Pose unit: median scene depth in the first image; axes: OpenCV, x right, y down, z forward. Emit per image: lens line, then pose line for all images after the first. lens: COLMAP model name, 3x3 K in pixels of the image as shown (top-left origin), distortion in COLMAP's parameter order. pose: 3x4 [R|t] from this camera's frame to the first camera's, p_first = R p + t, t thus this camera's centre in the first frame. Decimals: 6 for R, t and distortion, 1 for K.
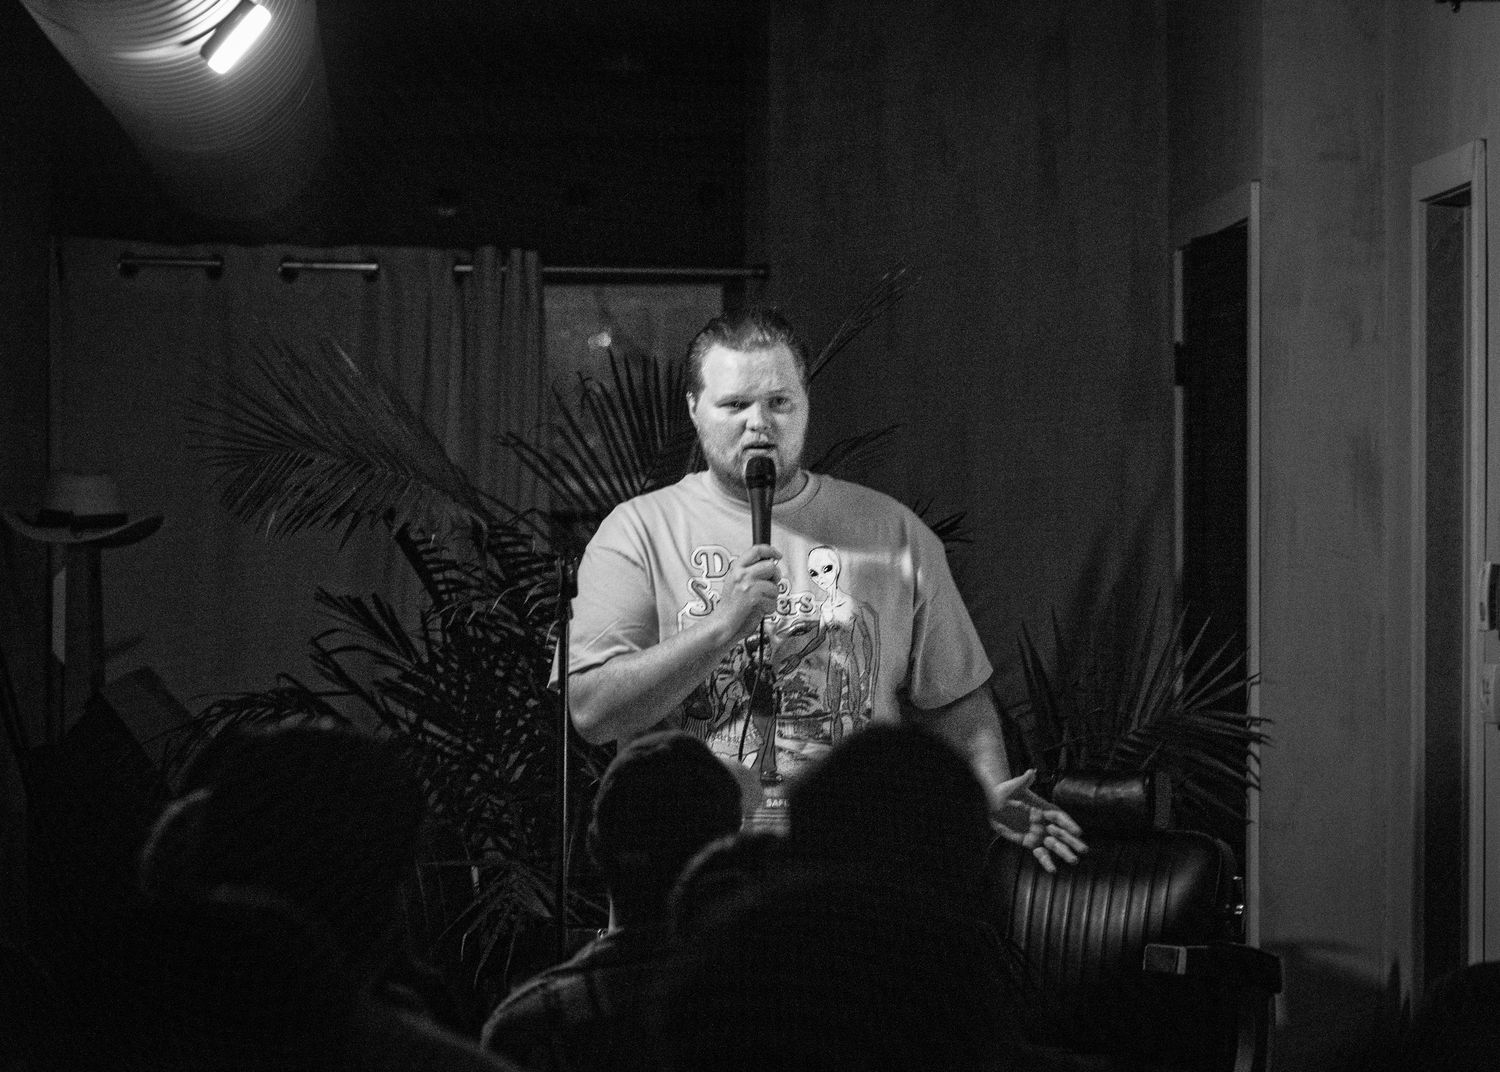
lens RADIAL K [[6705.4, 0, 750.0], [0, 6705.4, 536.0], [0, 0, 1]] dist [0.175497, -2.950150]
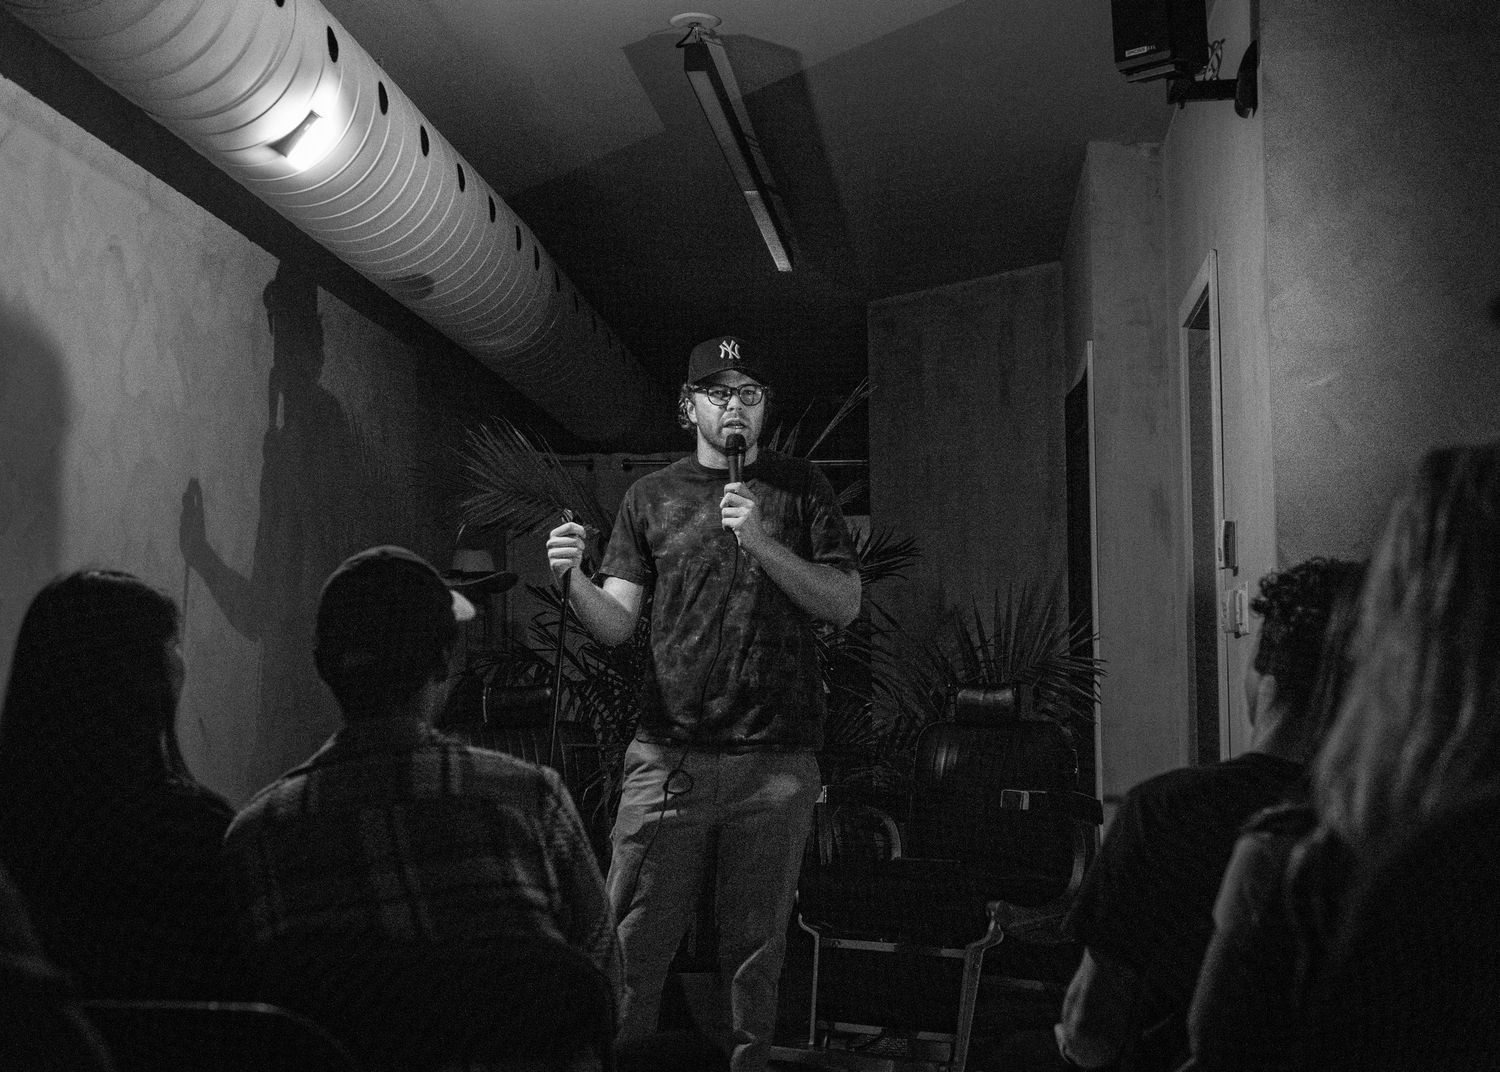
lens RADIAL K [[2077.0, 0, 750.0], [0, 2077.0, 536.0], [0, 0, 1]] dist [0.000435, 0.041759]
pose [[0.989770, -0.021284, -0.141076, 0.063483], [0.009748, 0.996587, -0.081966, 0.037862], [0.142339, 0.079753, 0.986600, 0.479301]]
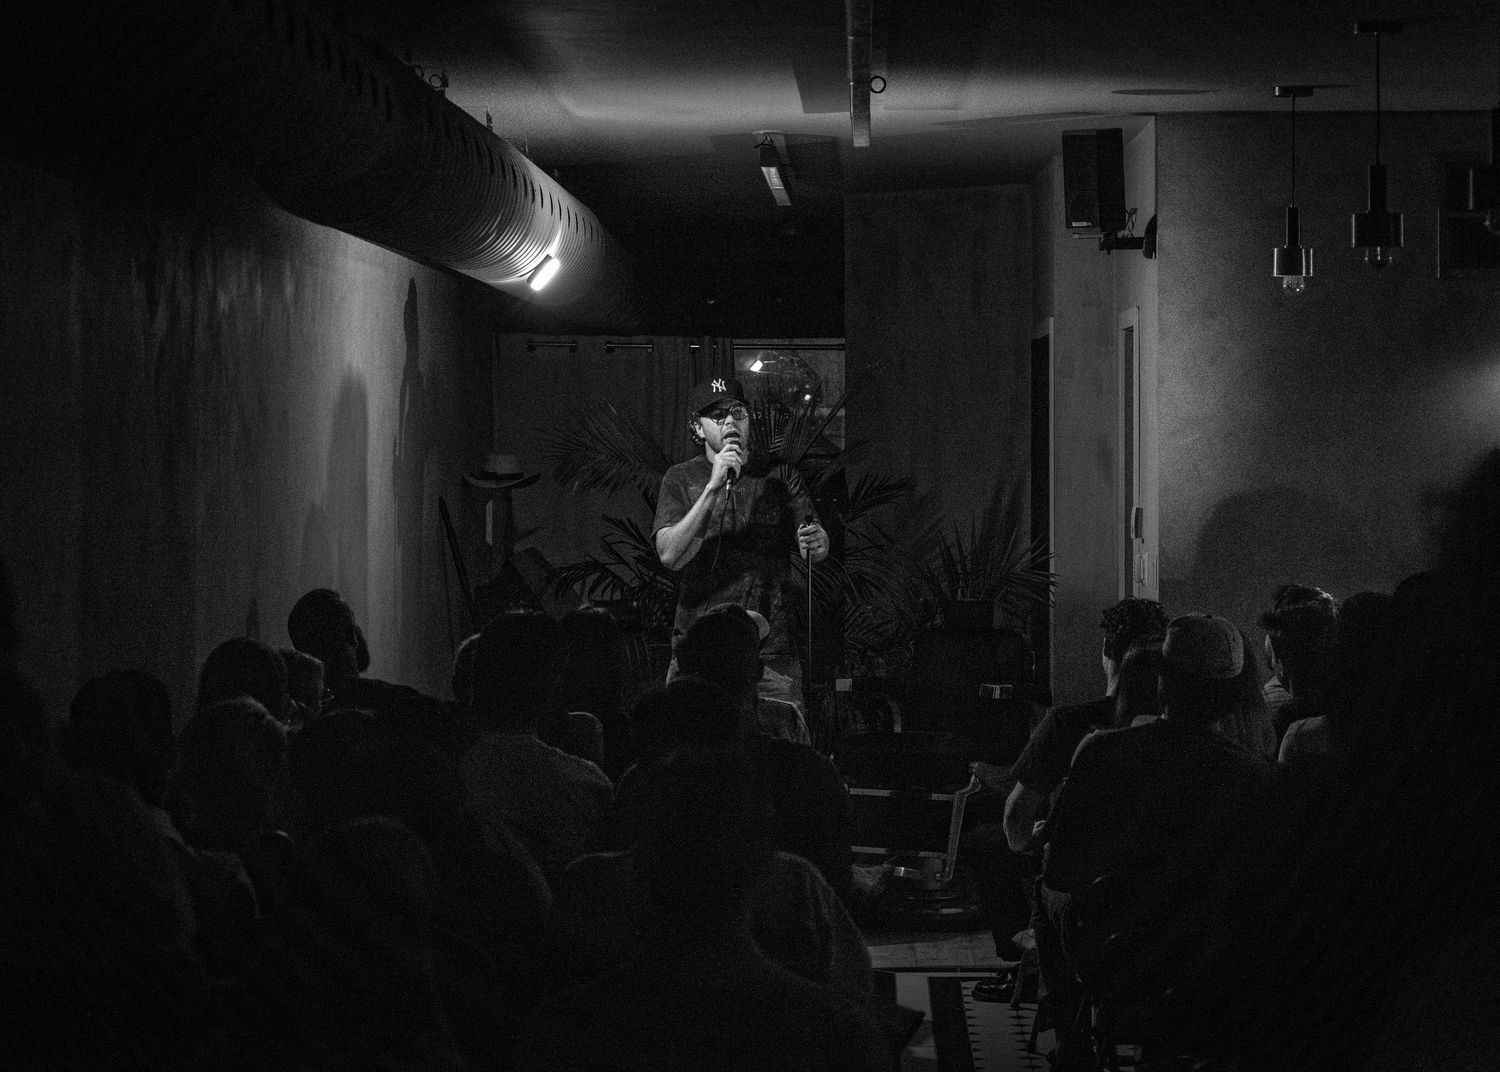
lens RADIAL K [[3928.1, 0, 750.0], [0, 3928.1, 536.0], [0, 0, 1]] dist [0.071405, 0.068591]
pose [[0.997977, -0.002110, -0.063541, 0.059208], [0.004142, 0.999483, 0.031871, -0.024132], [0.063441, -0.032070, 0.997470, -0.226875]]
